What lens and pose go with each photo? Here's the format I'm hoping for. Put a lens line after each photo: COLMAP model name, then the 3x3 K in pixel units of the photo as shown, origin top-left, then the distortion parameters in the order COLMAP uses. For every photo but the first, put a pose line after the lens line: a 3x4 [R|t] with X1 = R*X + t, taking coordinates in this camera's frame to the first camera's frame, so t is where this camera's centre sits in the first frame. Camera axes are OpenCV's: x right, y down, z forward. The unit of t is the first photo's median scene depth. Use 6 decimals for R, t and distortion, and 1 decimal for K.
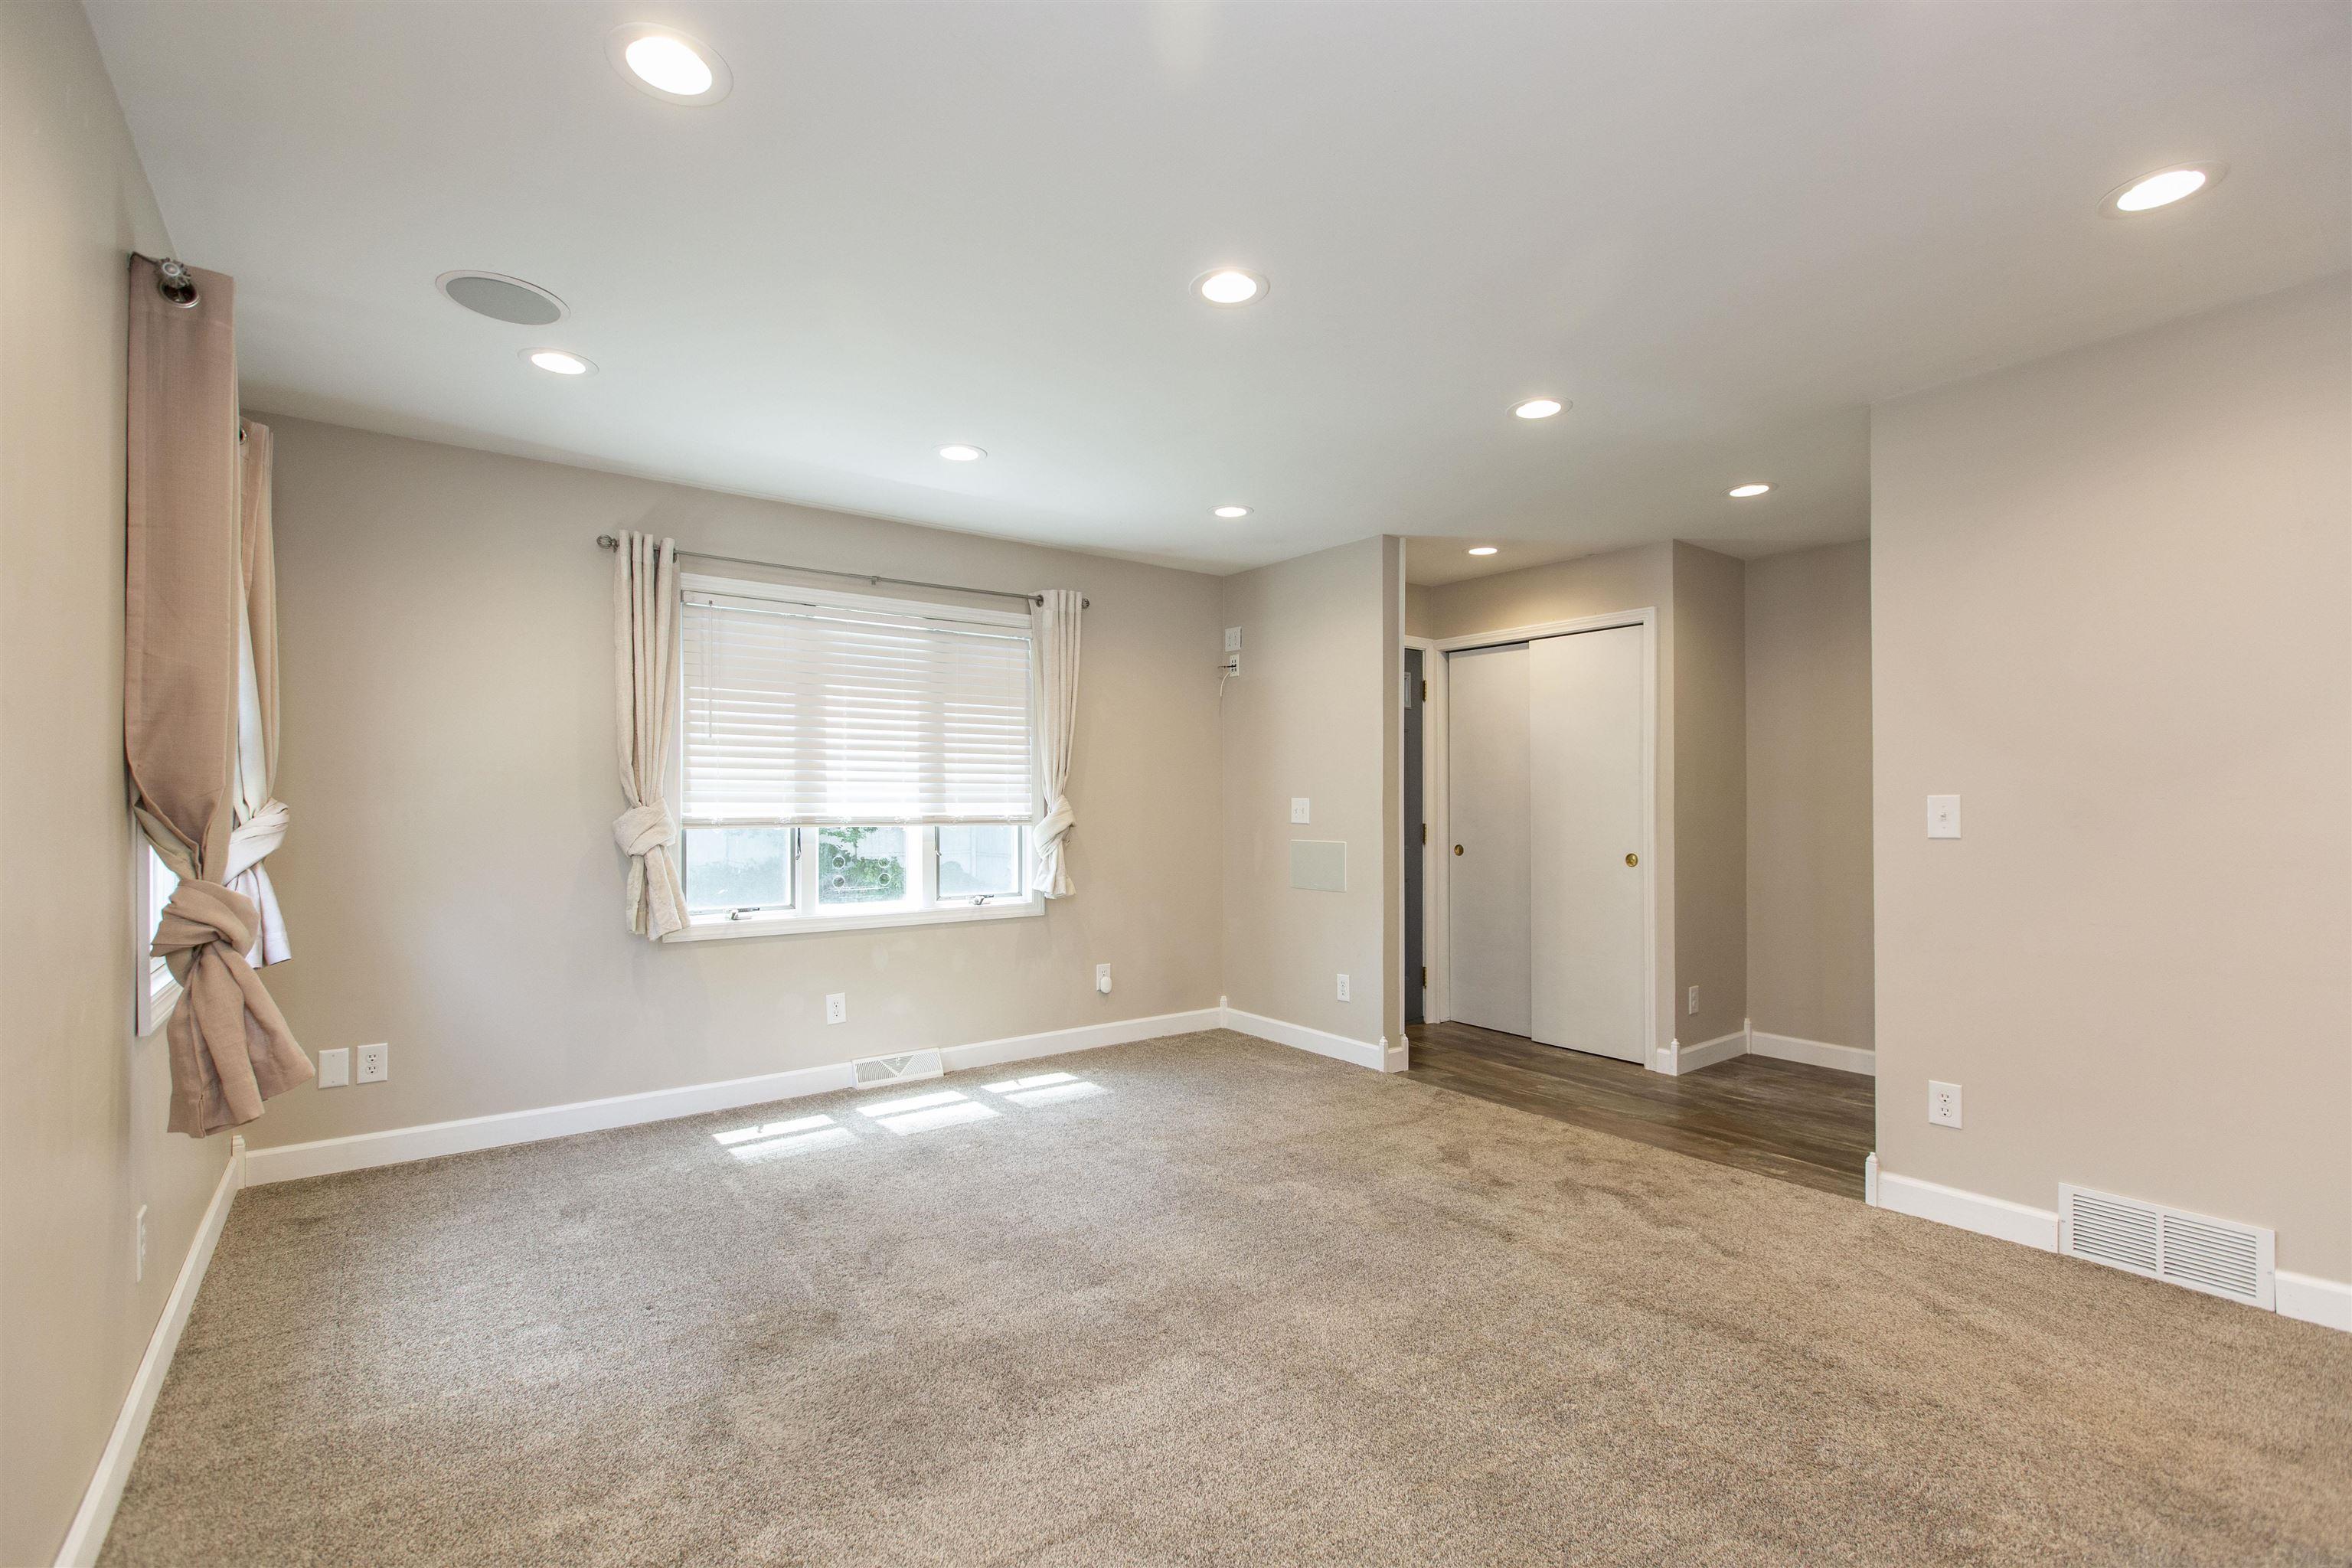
lens RADIAL K [[1058.3, 0, 1176.0], [0, 1058.3, 784.0], [0, 0, 1]] dist [0.000740, -0.000055]
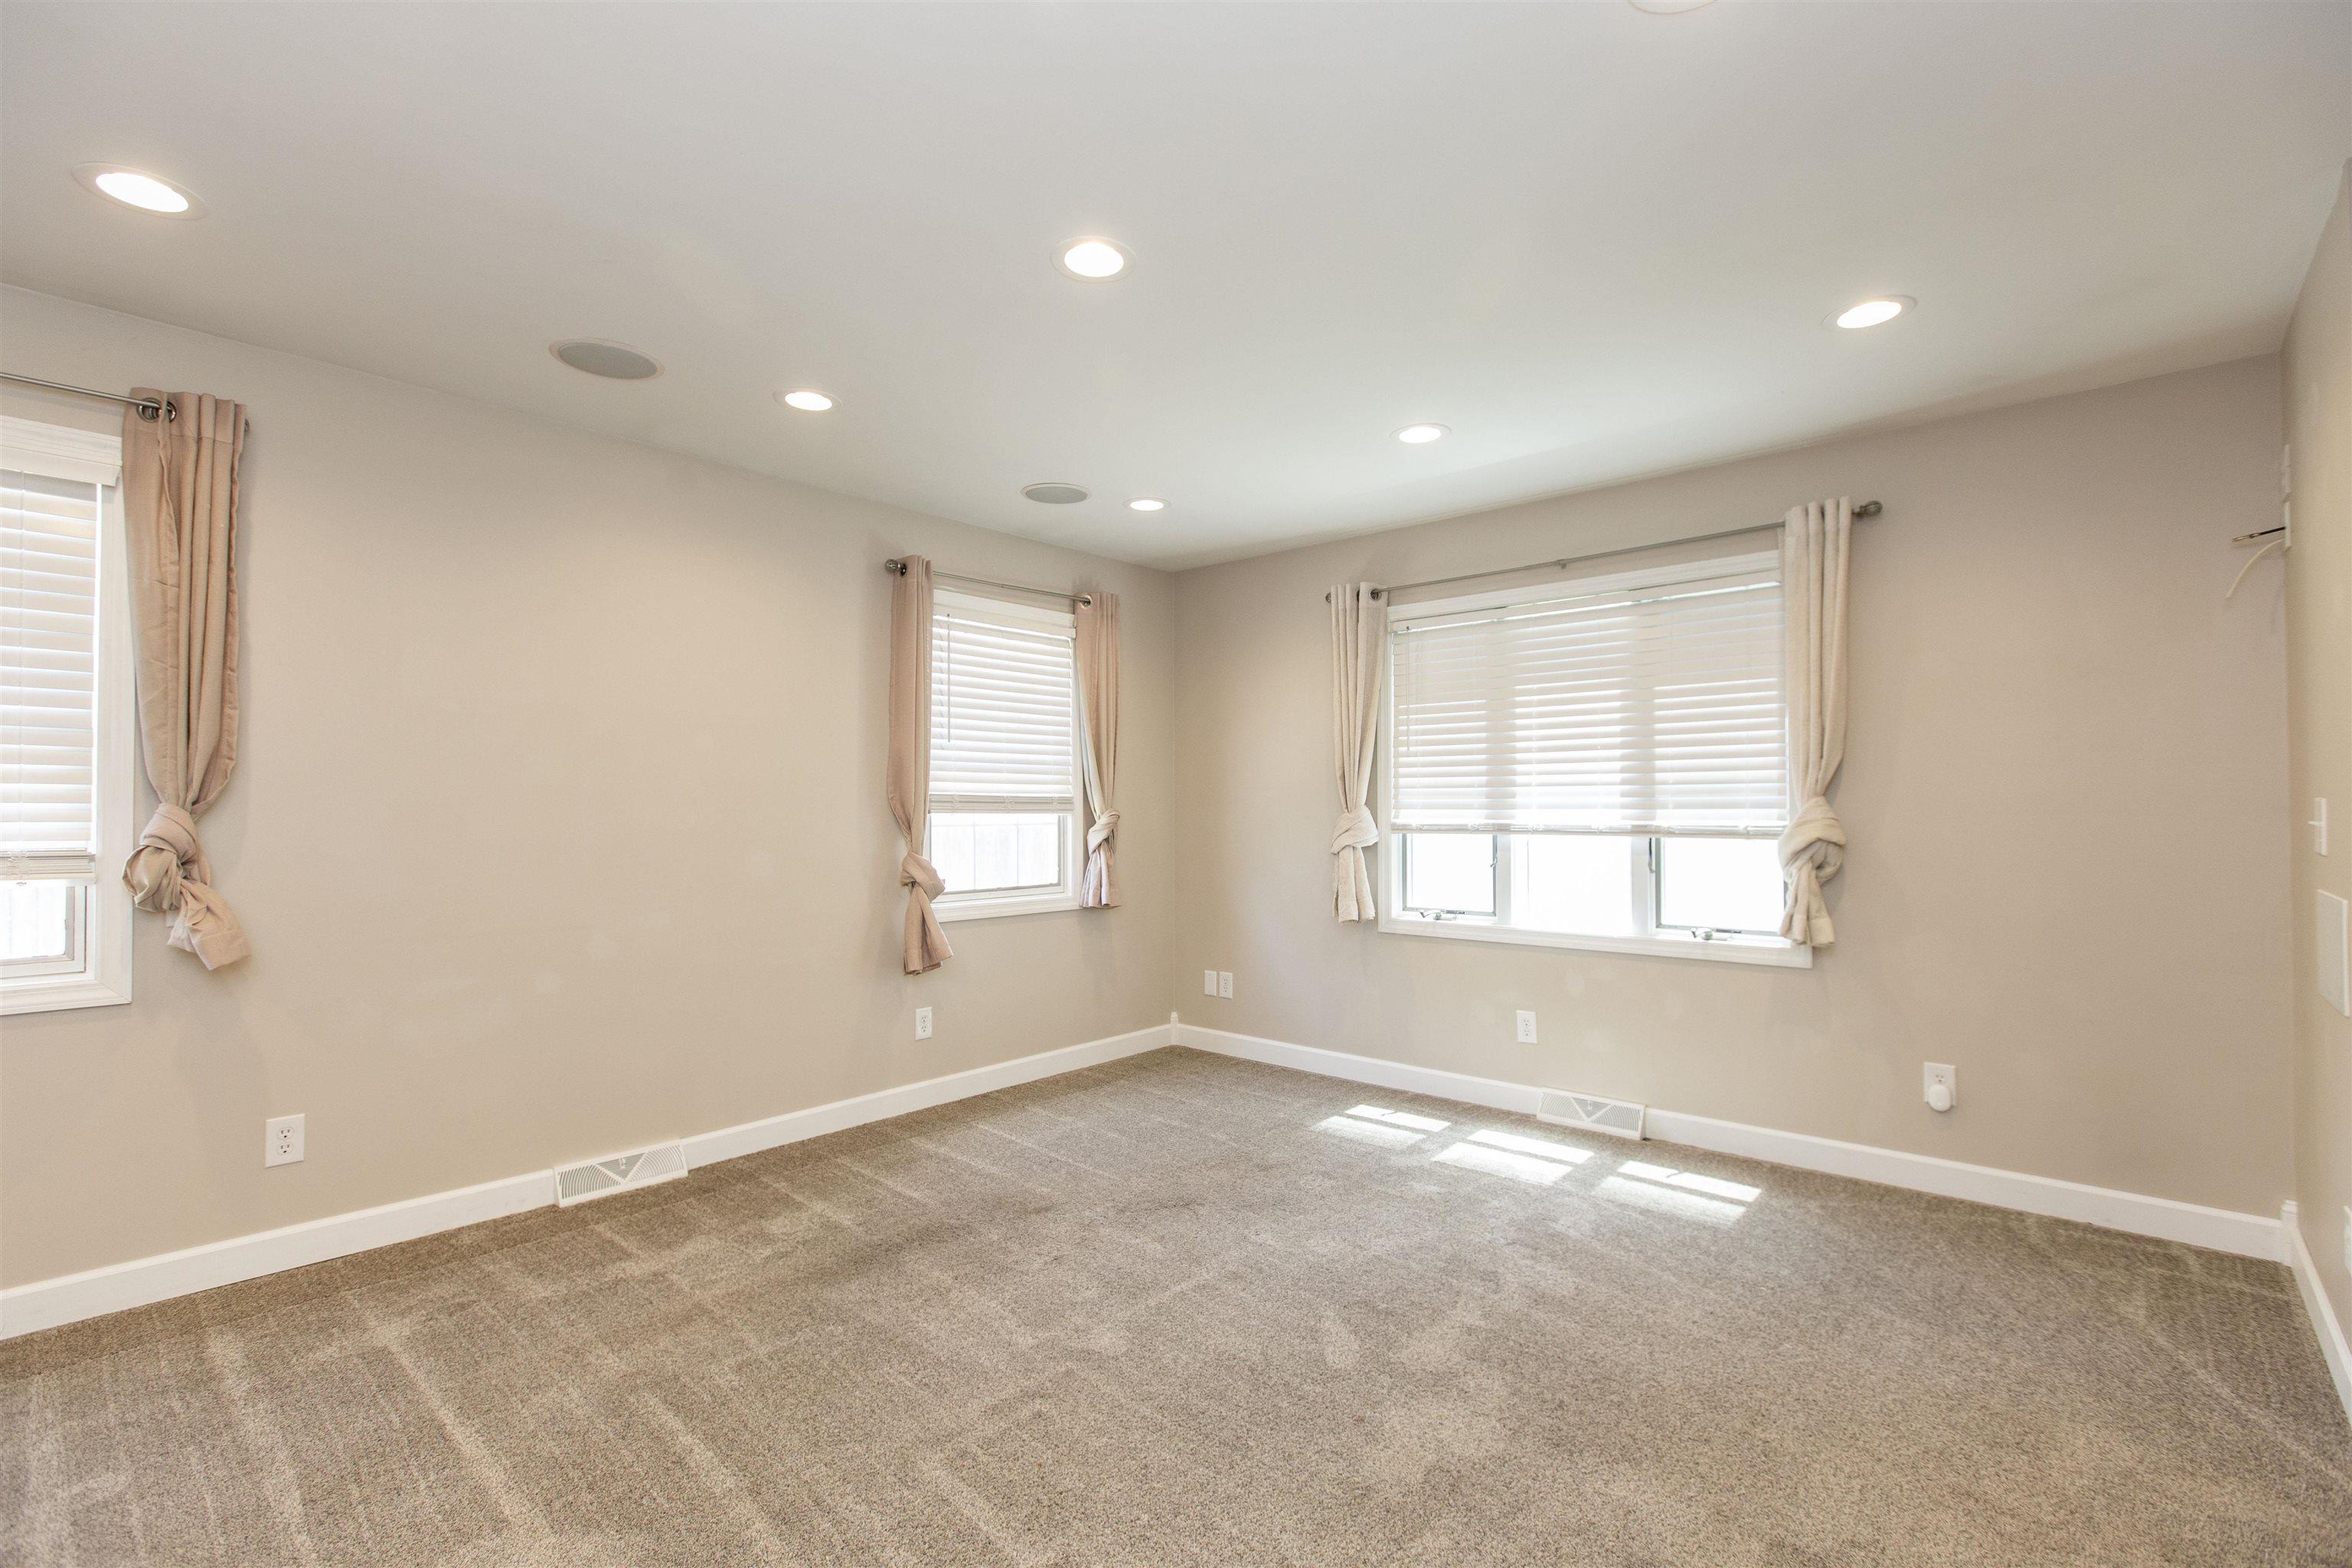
lens RADIAL K [[1058.3, 0, 1176.0], [0, 1058.3, 784.0], [0, 0, 1]] dist [0.000740, -0.000055]
pose [[0.194680, -0.025400, -0.980538, 0.561303], [0.019152, 0.999573, -0.022091, 0.010148], [0.980680, -0.014479, 0.195083, 0.522008]]
